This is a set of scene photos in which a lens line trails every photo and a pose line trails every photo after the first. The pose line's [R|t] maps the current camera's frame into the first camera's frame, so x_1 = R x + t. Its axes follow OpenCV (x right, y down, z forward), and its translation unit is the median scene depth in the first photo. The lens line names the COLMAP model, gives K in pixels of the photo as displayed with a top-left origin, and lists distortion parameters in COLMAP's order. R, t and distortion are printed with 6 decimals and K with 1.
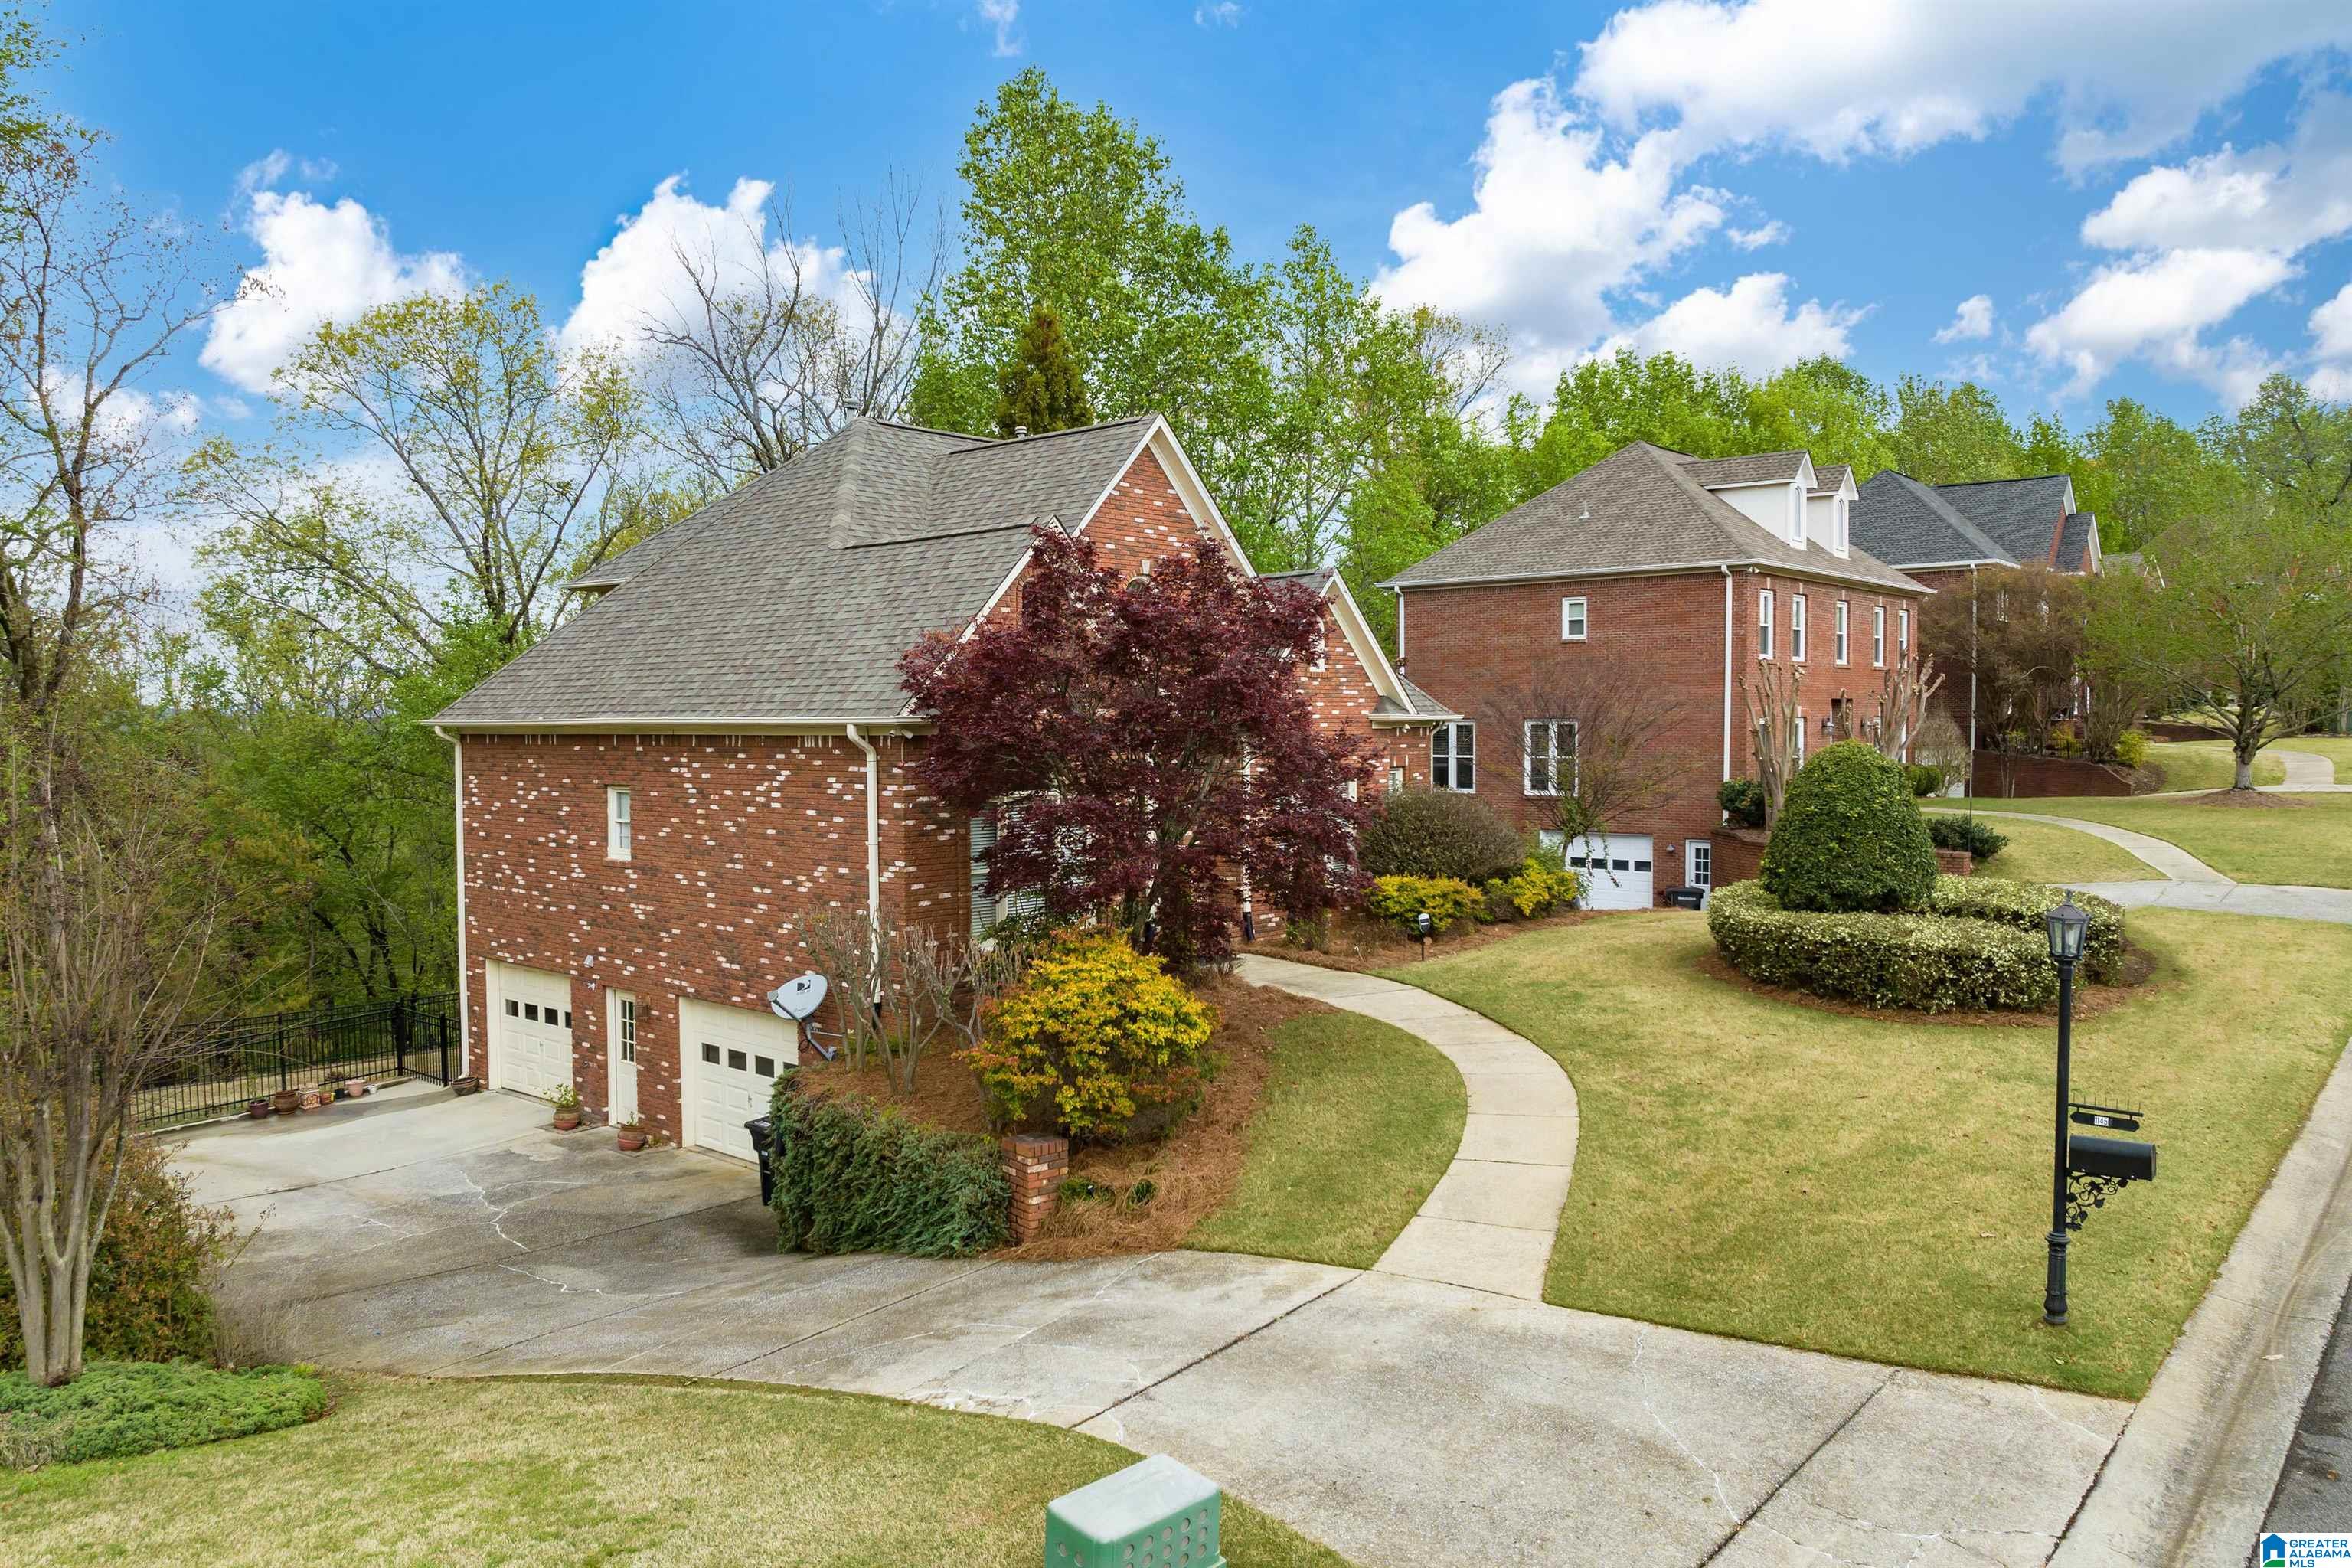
lens RADIAL K [[1635.0, 0, 1175.1], [0, 1635.0, 822.1], [0, 0, 1]] dist [-0.036168, 0.000019]
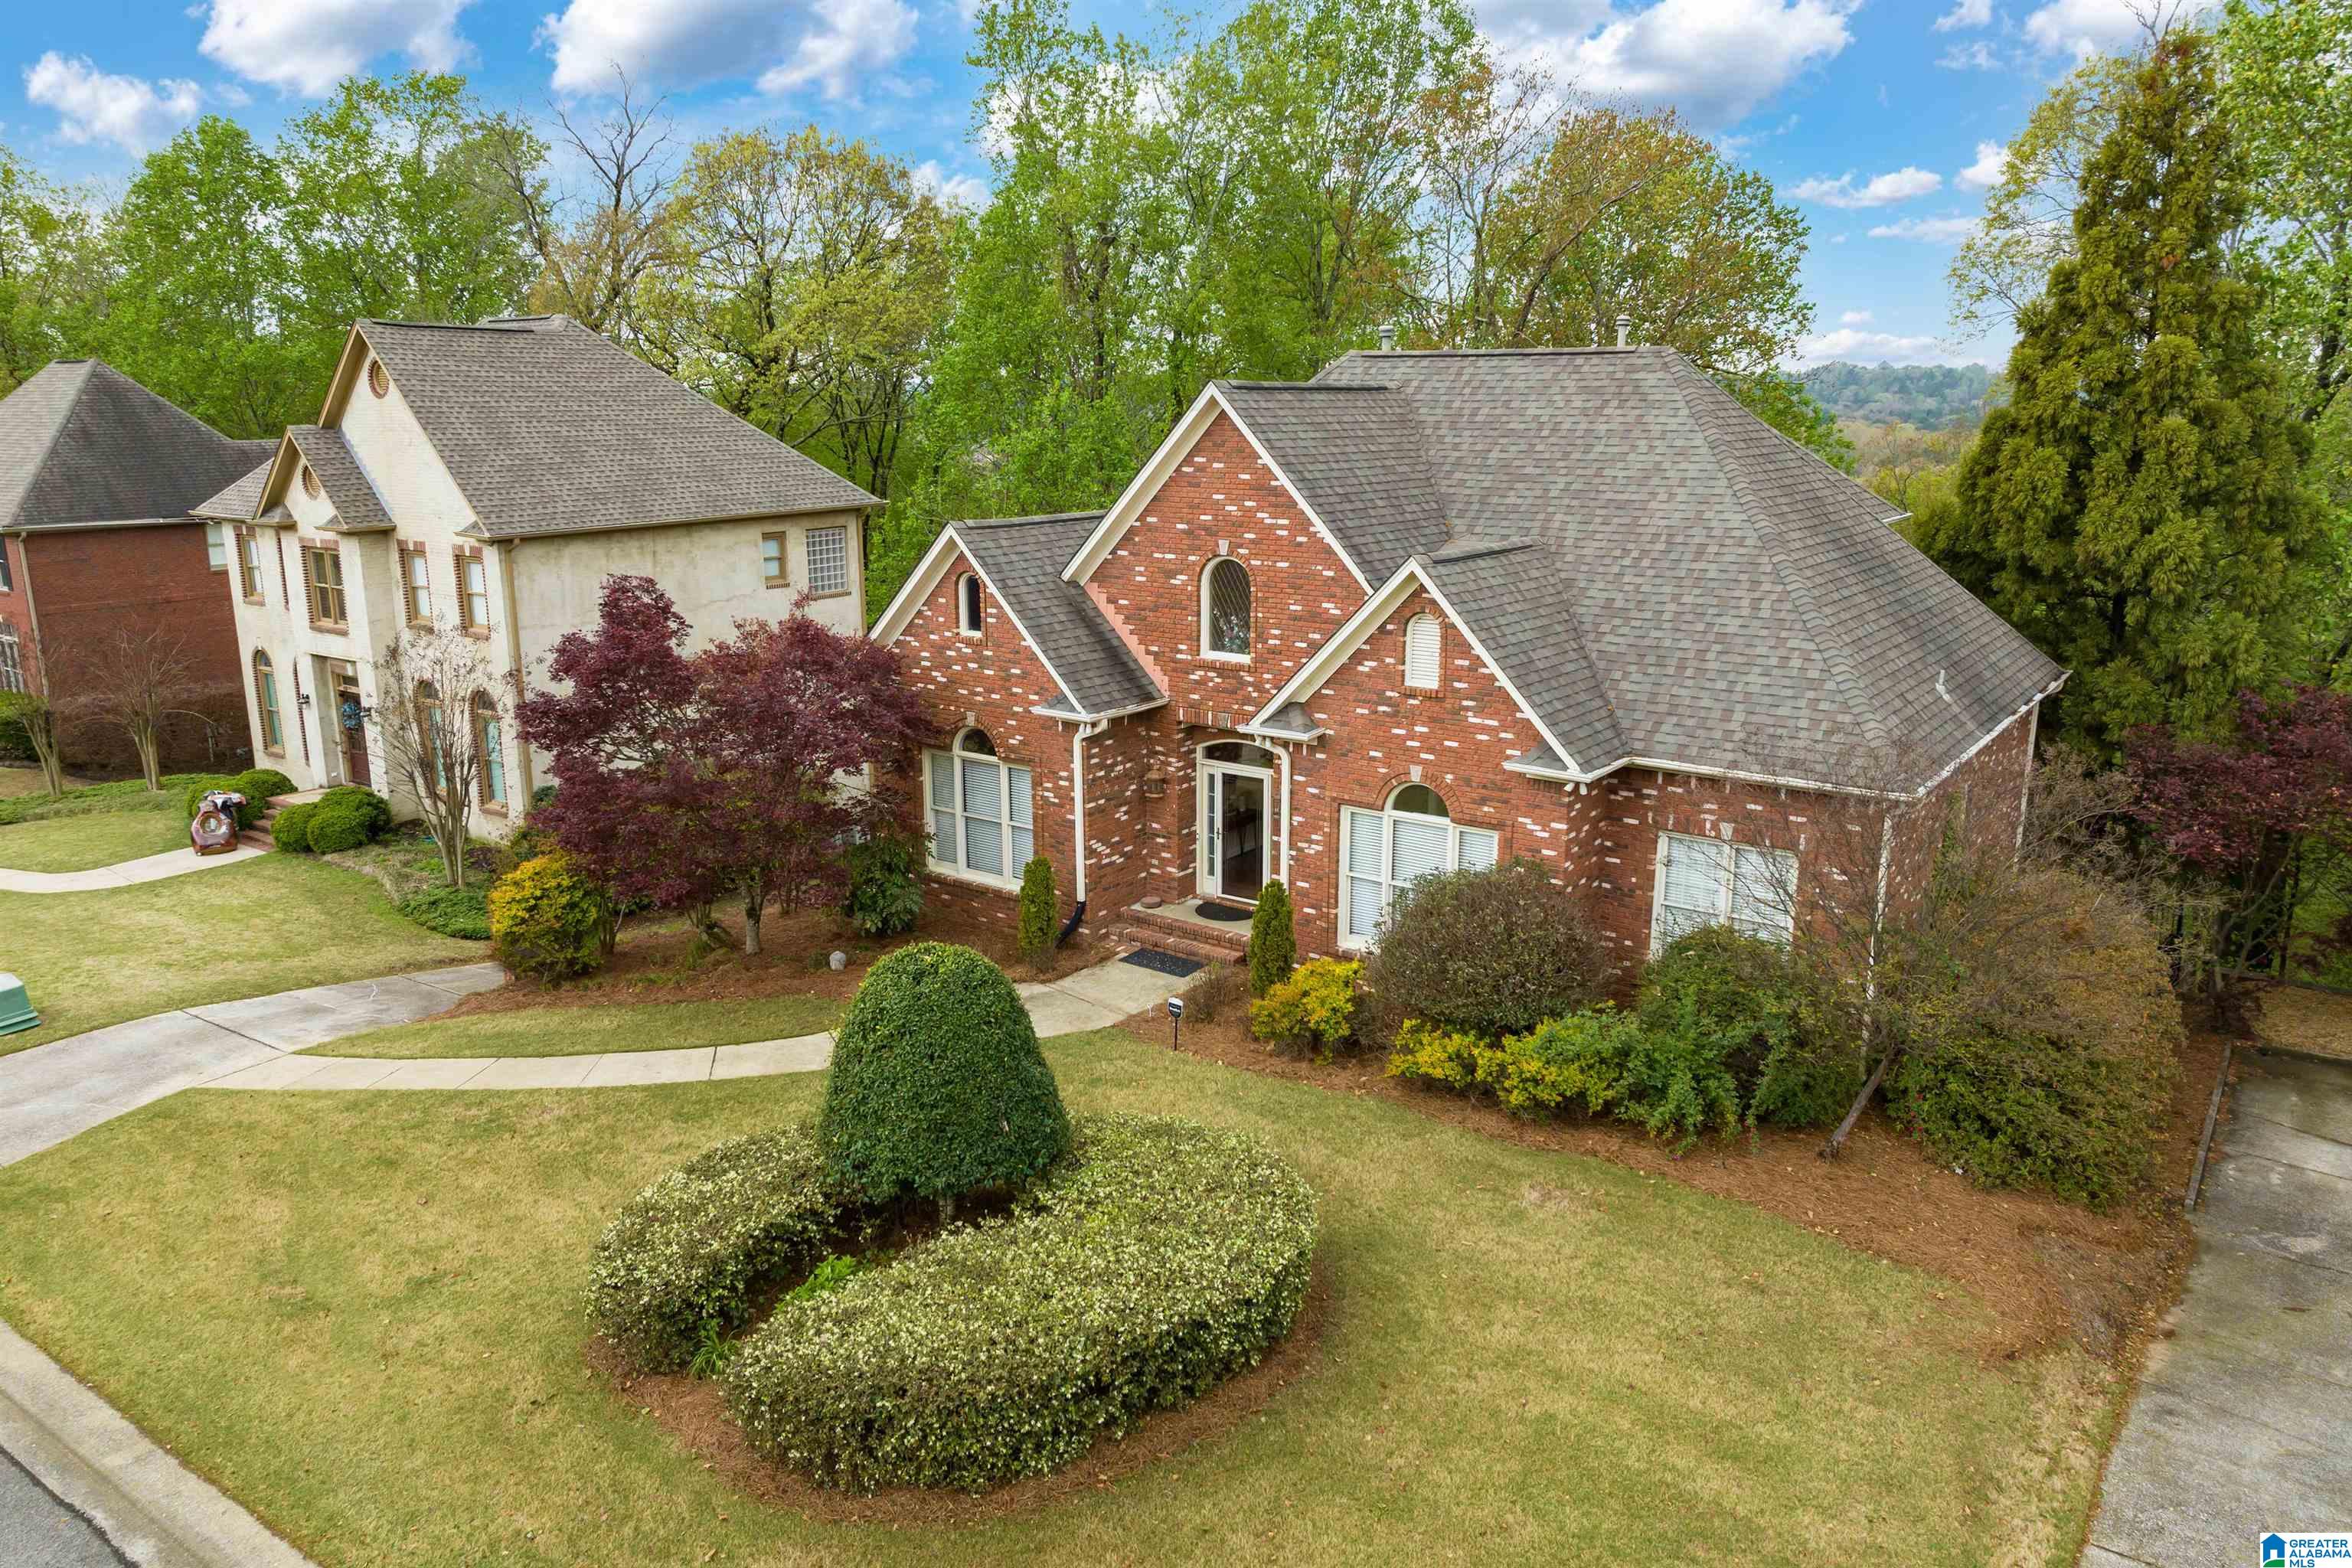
lens RADIAL K [[1635.0, 0, 1175.1], [0, 1635.0, 822.1], [0, 0, 1]] dist [-0.036168, 0.000019]
pose [[0.083521, 0.255815, -0.963111, 0.896995], [-0.065520, 0.965806, 0.250849, -0.232008], [0.994350, 0.042152, 0.097426, 0.871041]]
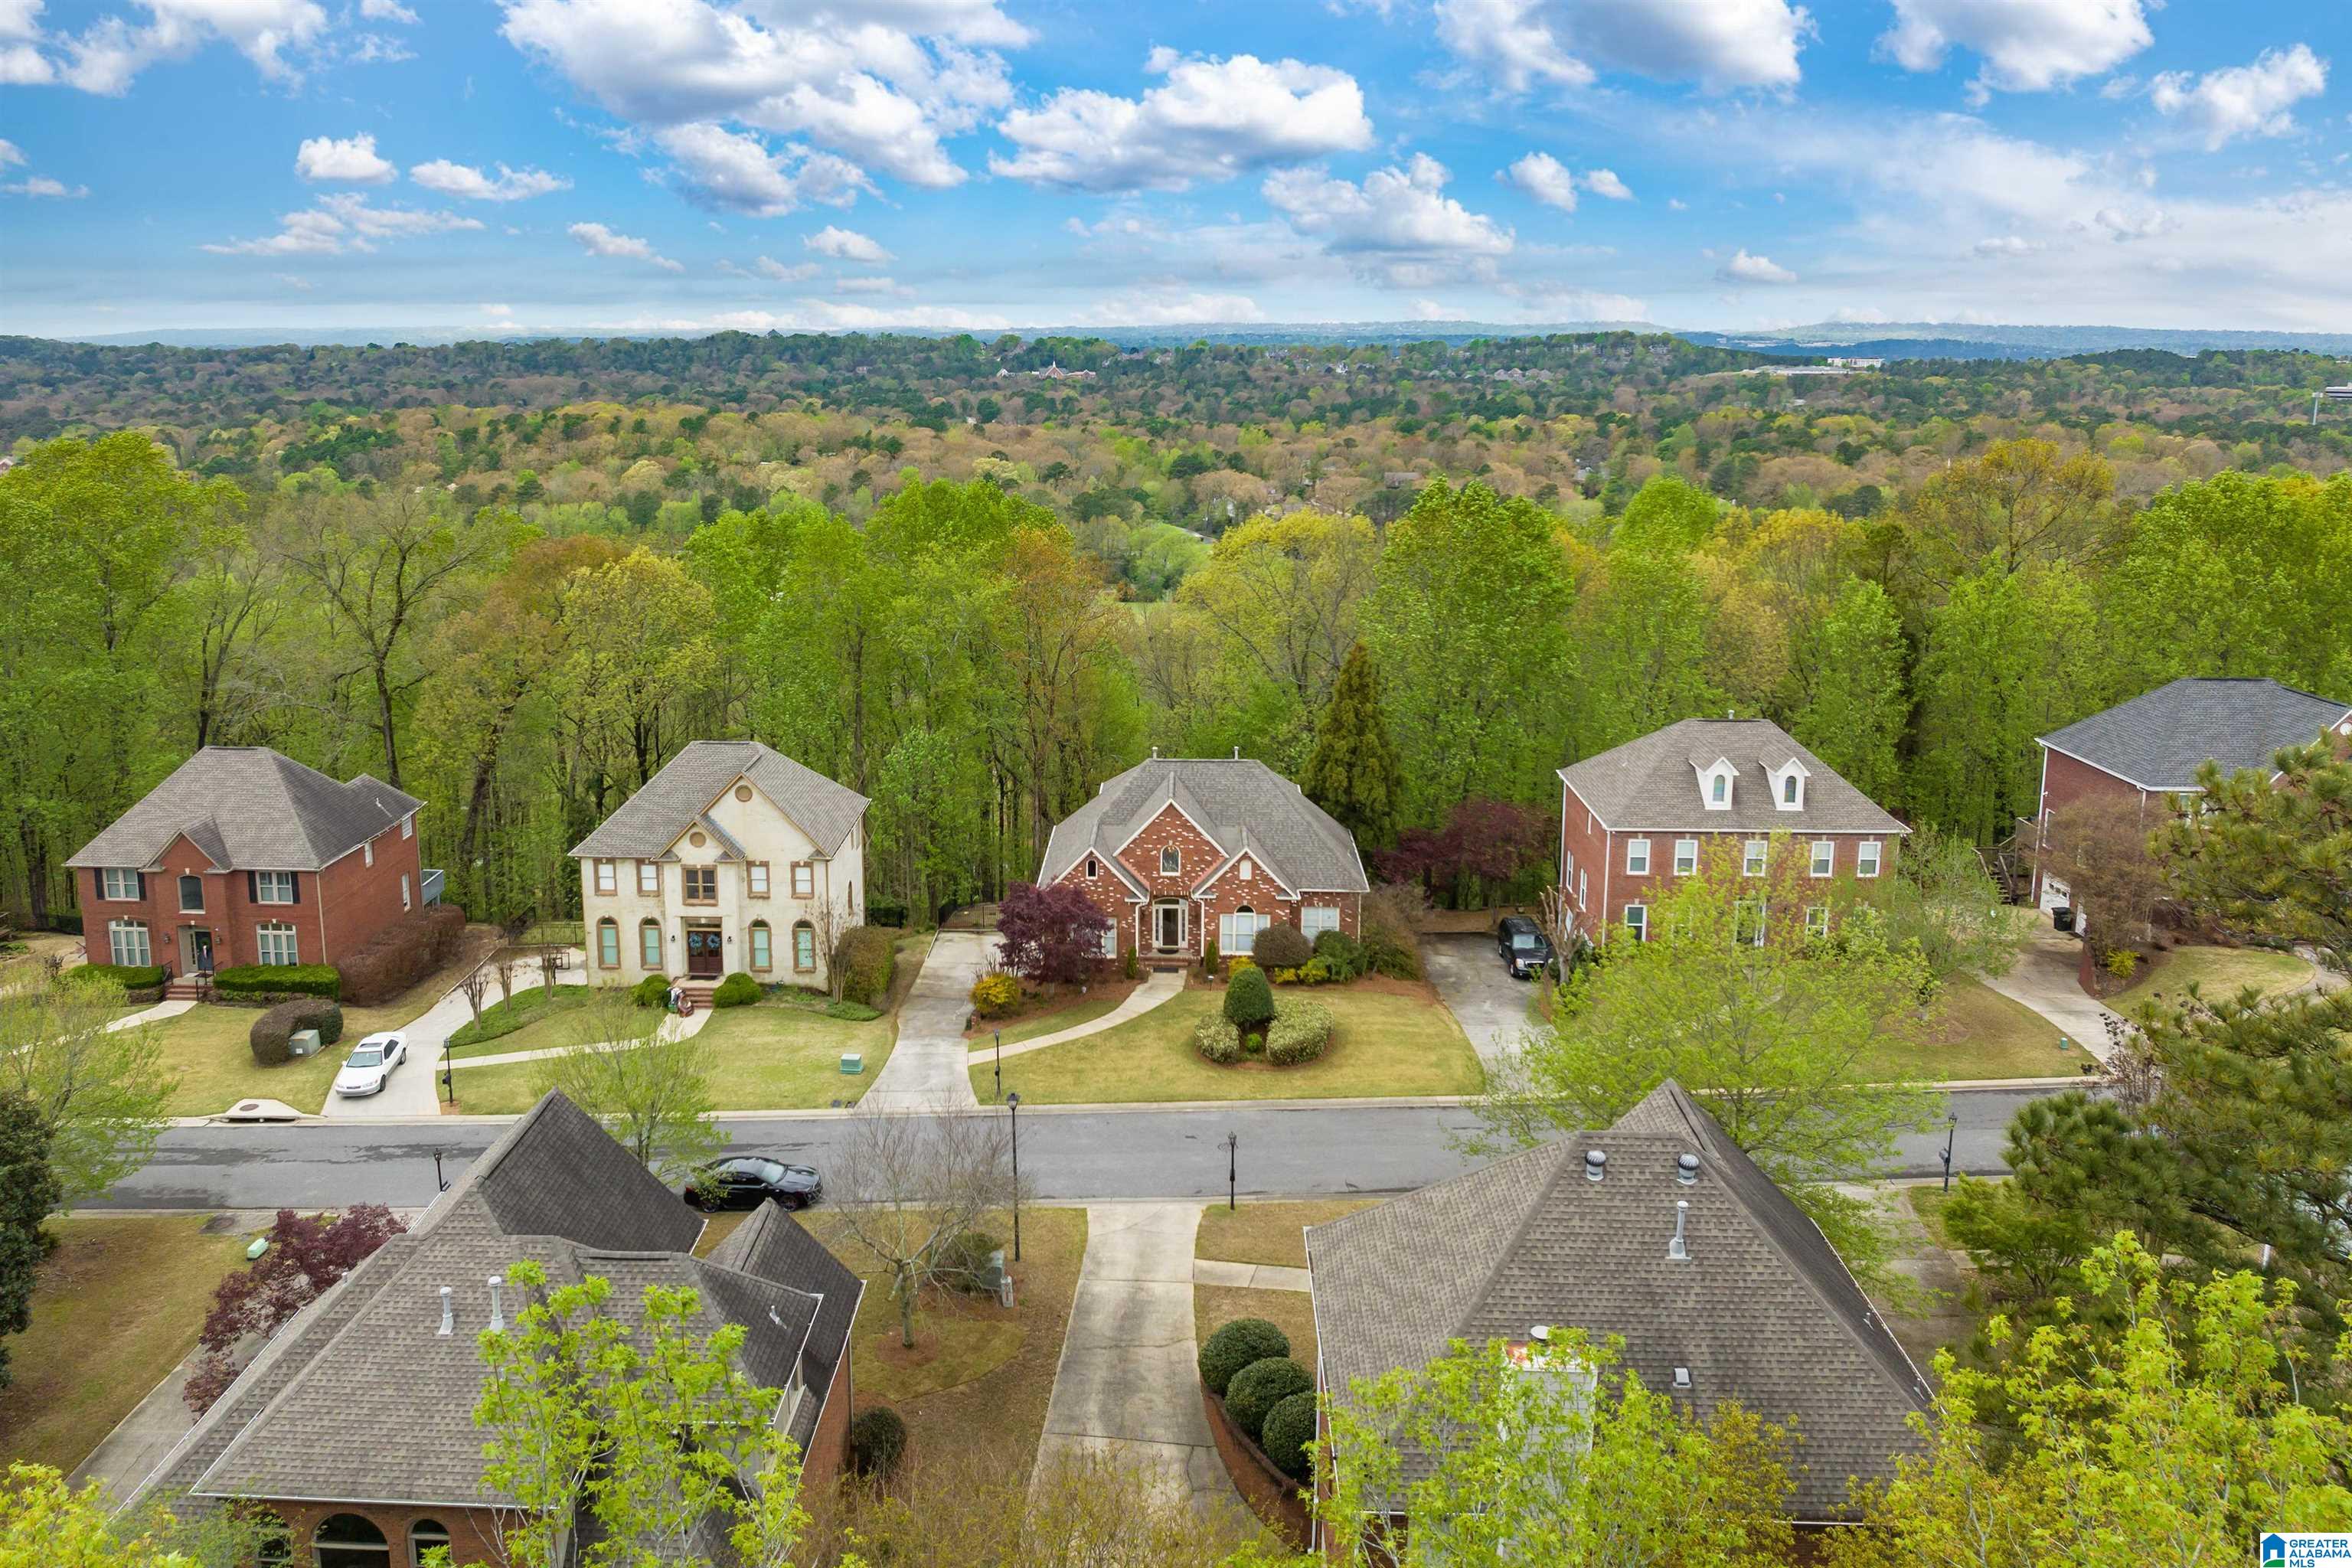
lens RADIAL K [[1646.8, 0, 1126.5], [0, 1646.8, 644.6], [0, 0, 1]] dist [-0.022717, -0.000769]
pose [[0.628767, 0.128650, -0.766878, 2.245243], [-0.055661, 0.991135, 0.120634, -0.887836], [0.775599, -0.033166, 0.630354, -1.013861]]
